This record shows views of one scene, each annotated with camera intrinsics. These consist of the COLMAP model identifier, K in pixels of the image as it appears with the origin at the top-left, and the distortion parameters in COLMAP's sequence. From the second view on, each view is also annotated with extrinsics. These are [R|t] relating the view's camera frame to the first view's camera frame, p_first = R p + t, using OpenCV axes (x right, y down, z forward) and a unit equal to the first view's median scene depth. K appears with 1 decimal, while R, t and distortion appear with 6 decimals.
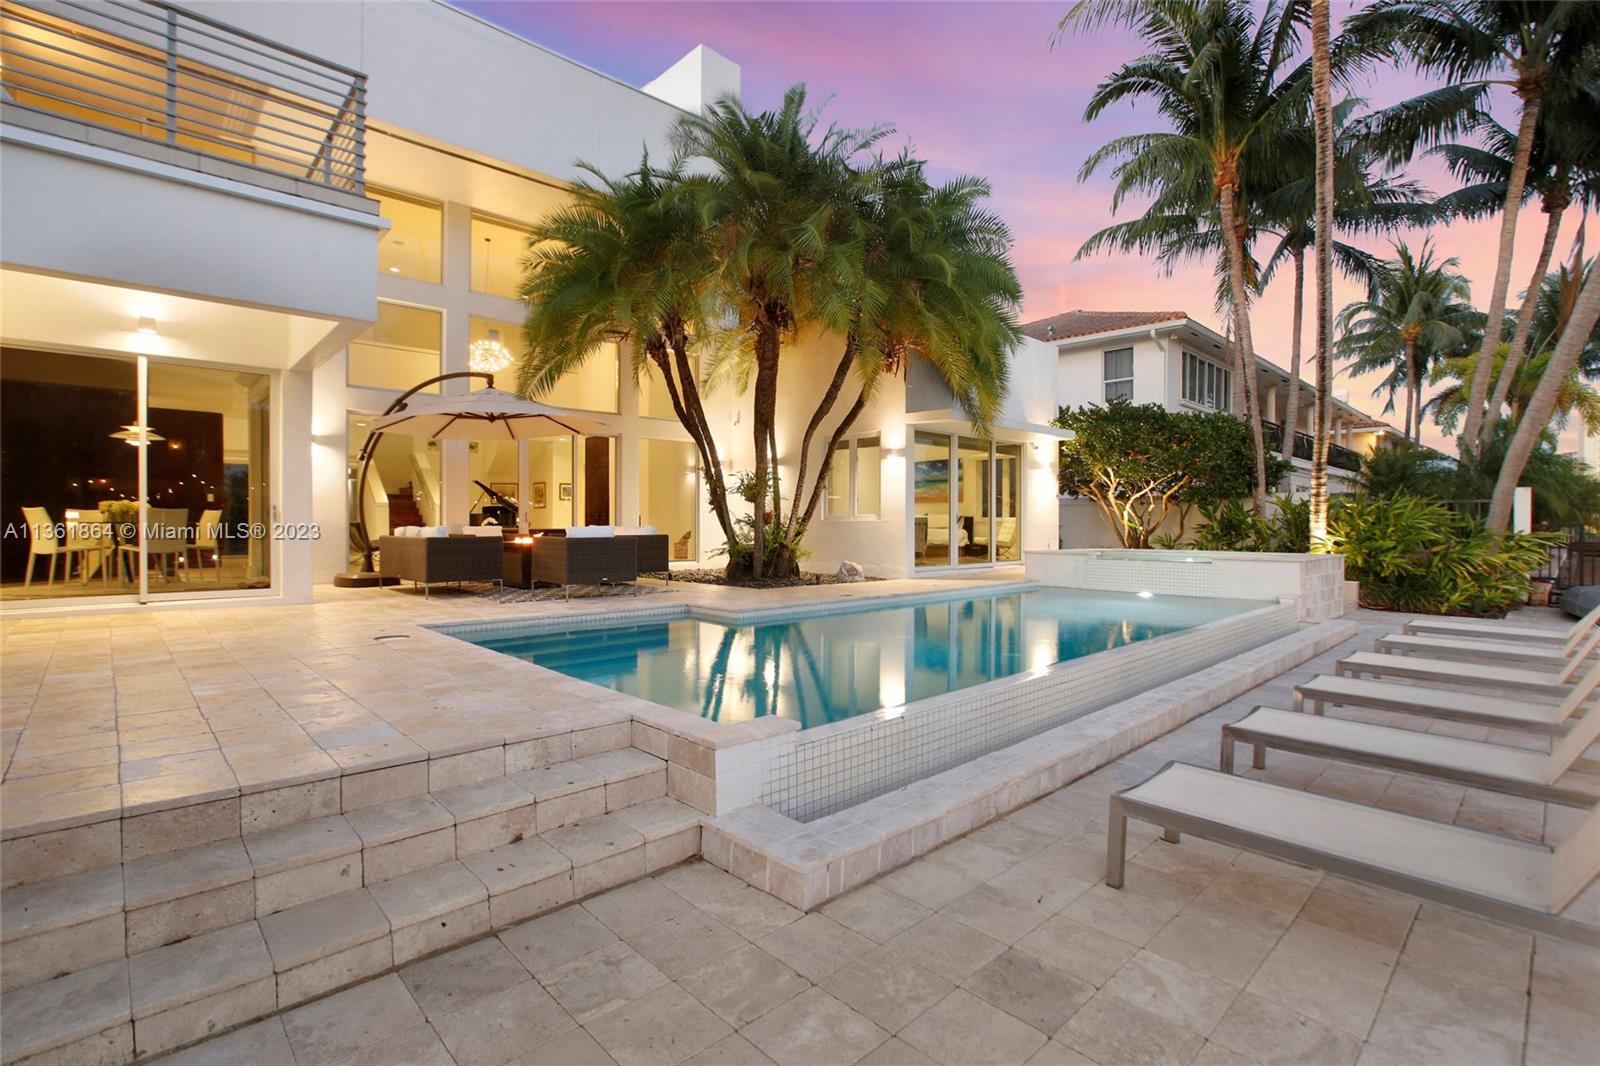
lens RADIAL K [[743.8, 0, 790.1], [0, 743.8, 530.5], [0, 0, 1]] dist [-0.047909, 0.011268]
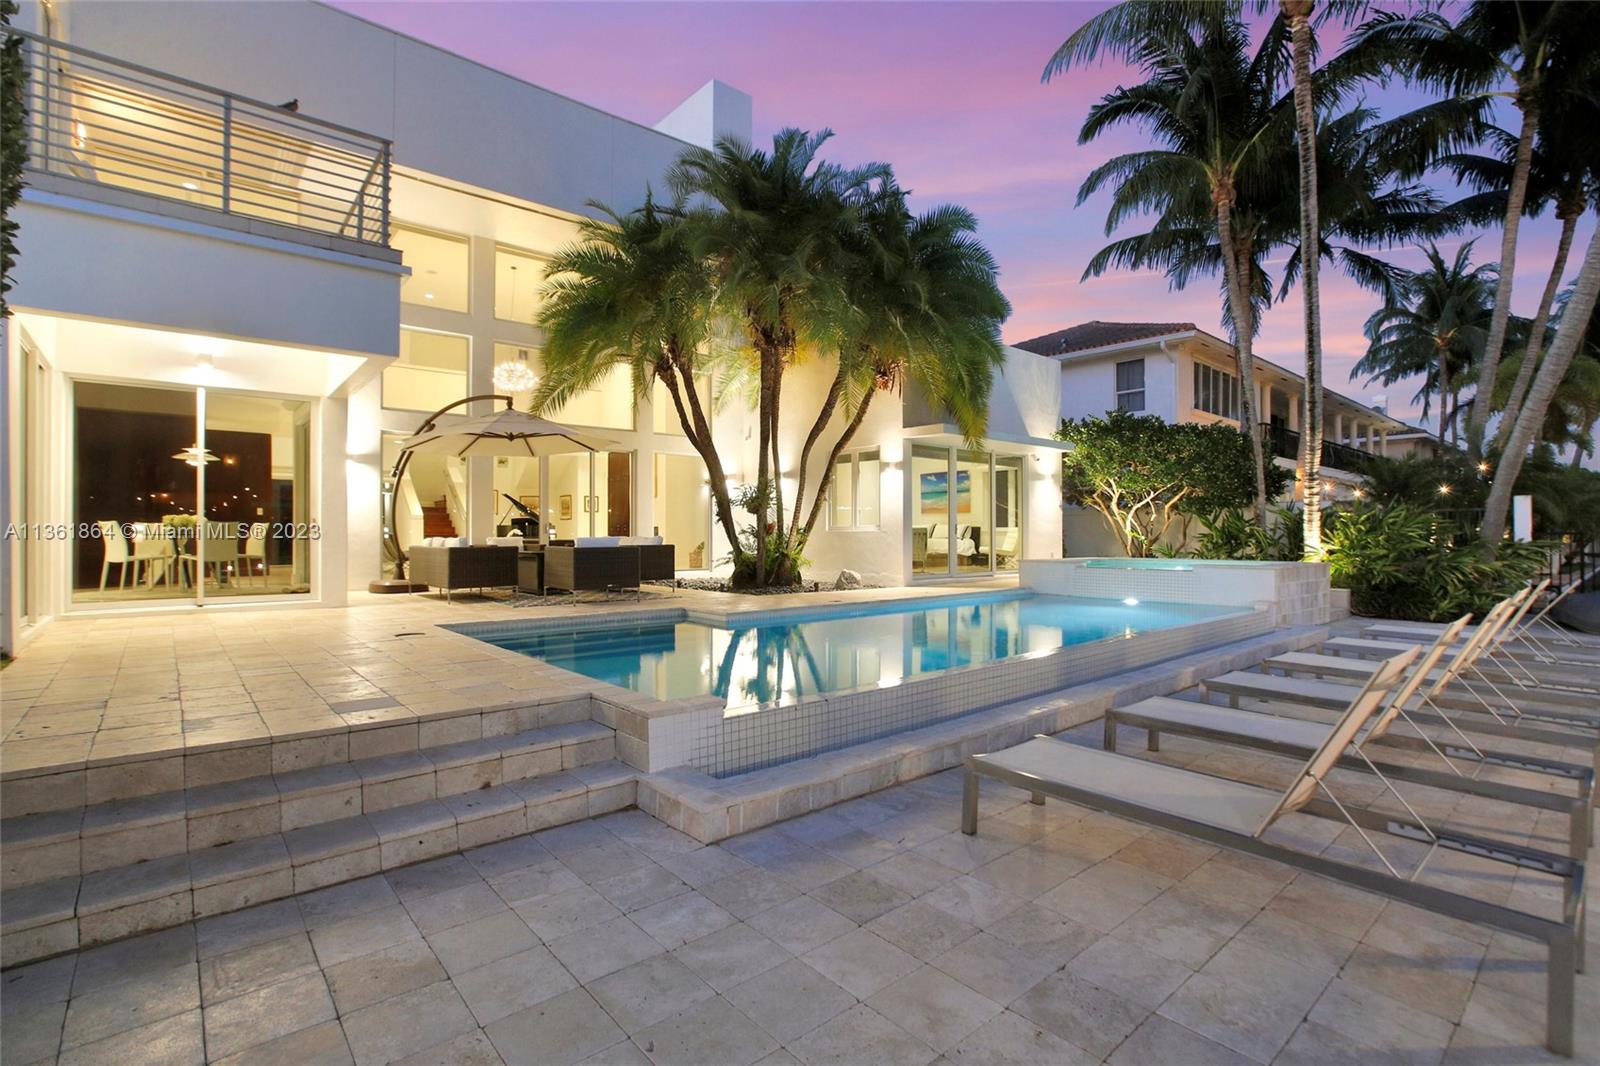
lens RADIAL K [[746.7, 0, 791.0], [0, 746.7, 532.3], [0, 0, 1]] dist [-0.053319, 0.012380]
pose [[0.998882, -0.002912, -0.047193, 0.051456], [0.002344, 0.999924, -0.012089, 0.001077], [0.047225, 0.011965, 0.998813, -0.058015]]
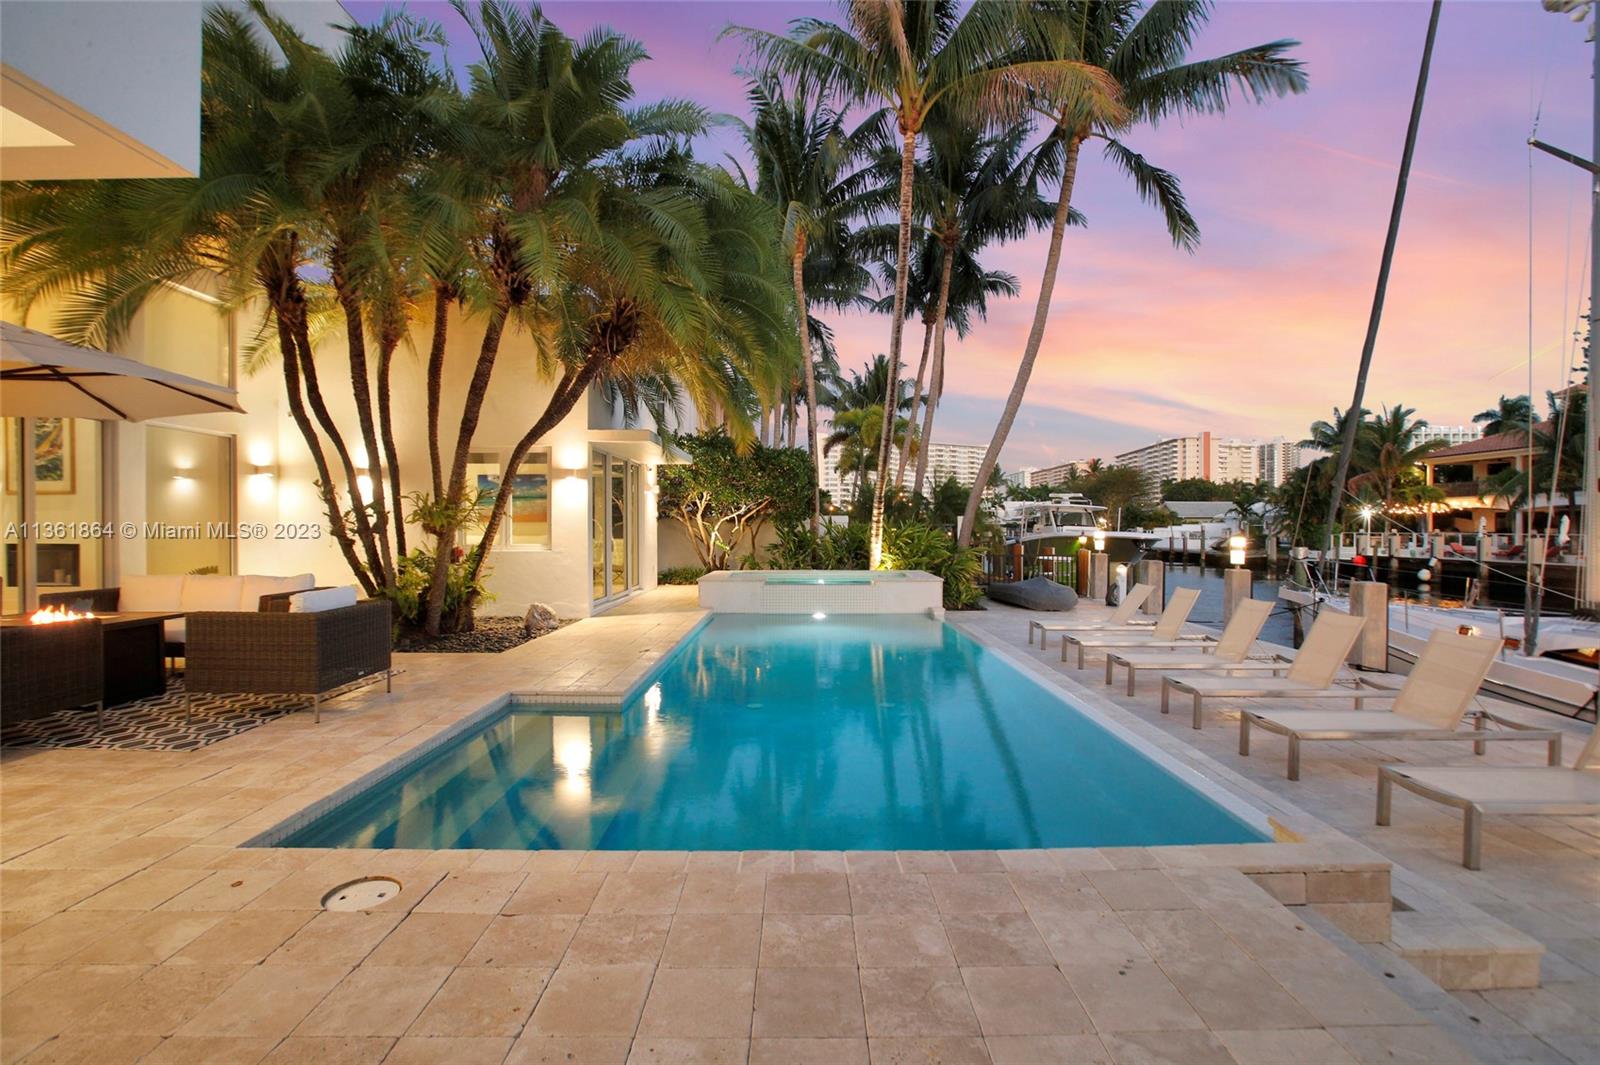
lens RADIAL K [[743.8, 0, 790.1], [0, 743.8, 530.0], [0, 0, 1]] dist [-0.047909, 0.011268]
pose [[0.690186, -0.006577, 0.723602, -0.342032], [0.009798, 0.999952, -0.000257, -0.039331], [-0.723566, 0.007267, 0.690217, 0.242968]]
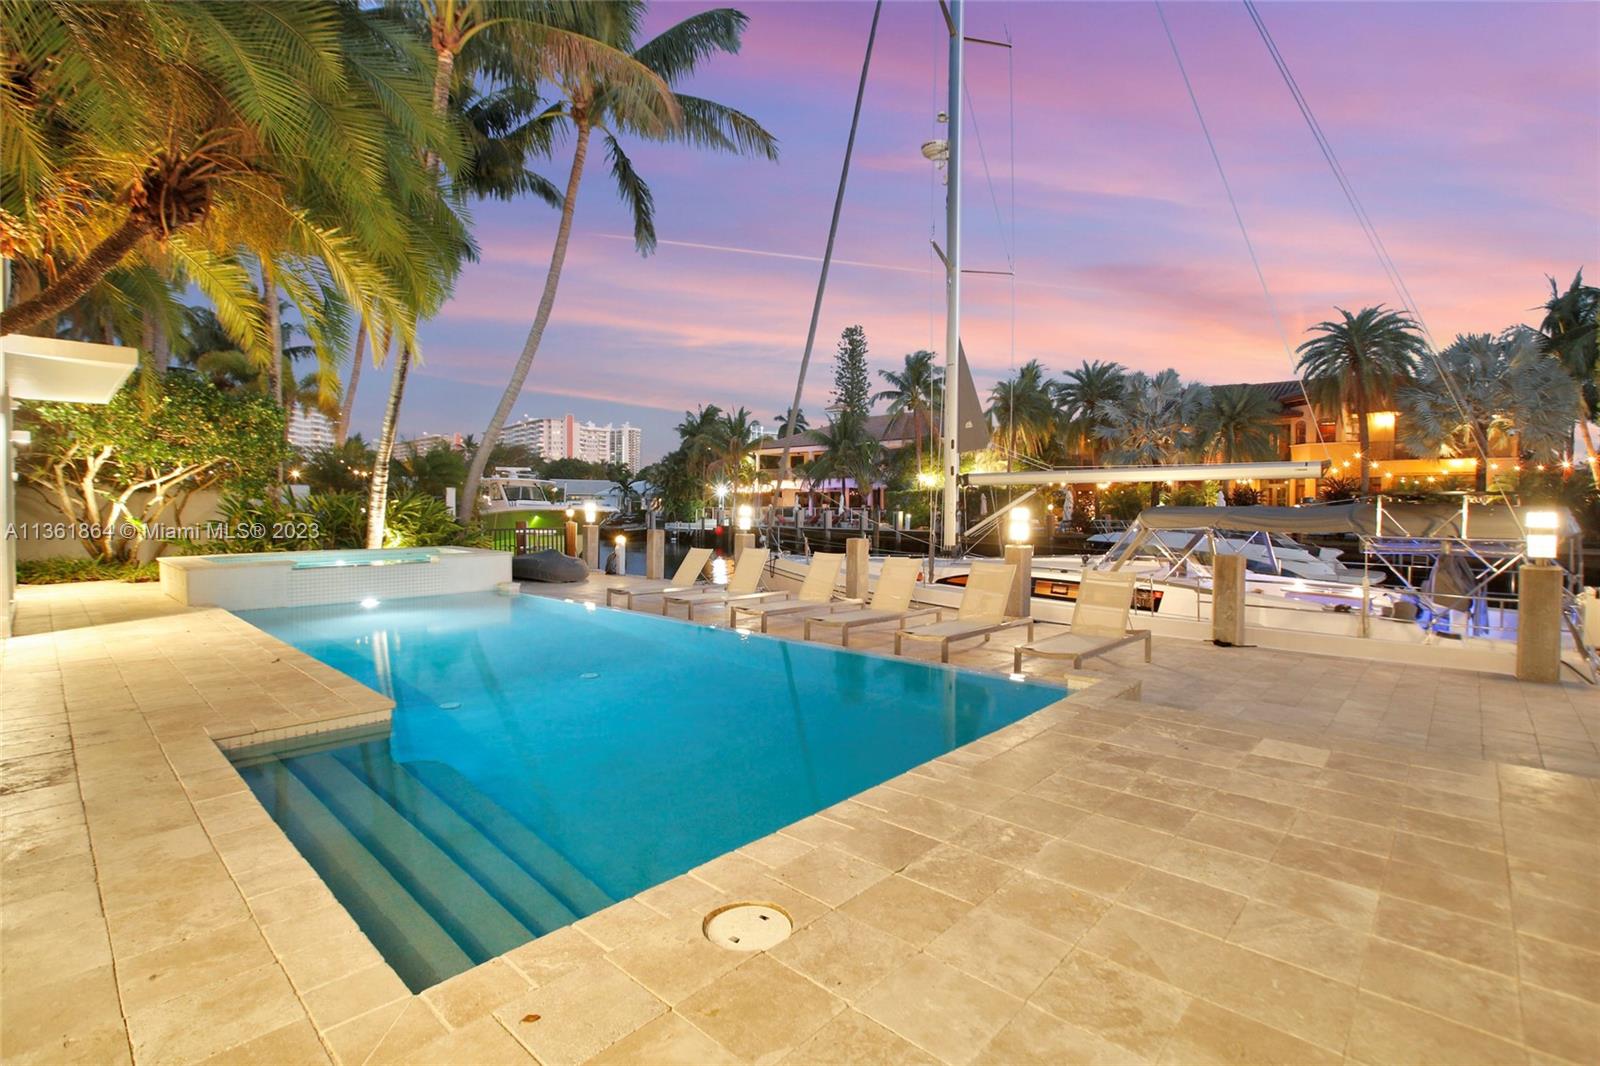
lens RADIAL K [[754.9, 0, 795.9], [0, 754.9, 504.8], [0, 0, 1]] dist [-0.017212, 0.000545]
pose [[-0.058503, -0.004947, 0.998275, -0.463246], [0.006956, 0.999961, 0.005363, -0.035106], [-0.998263, 0.007257, -0.058466, 0.495331]]
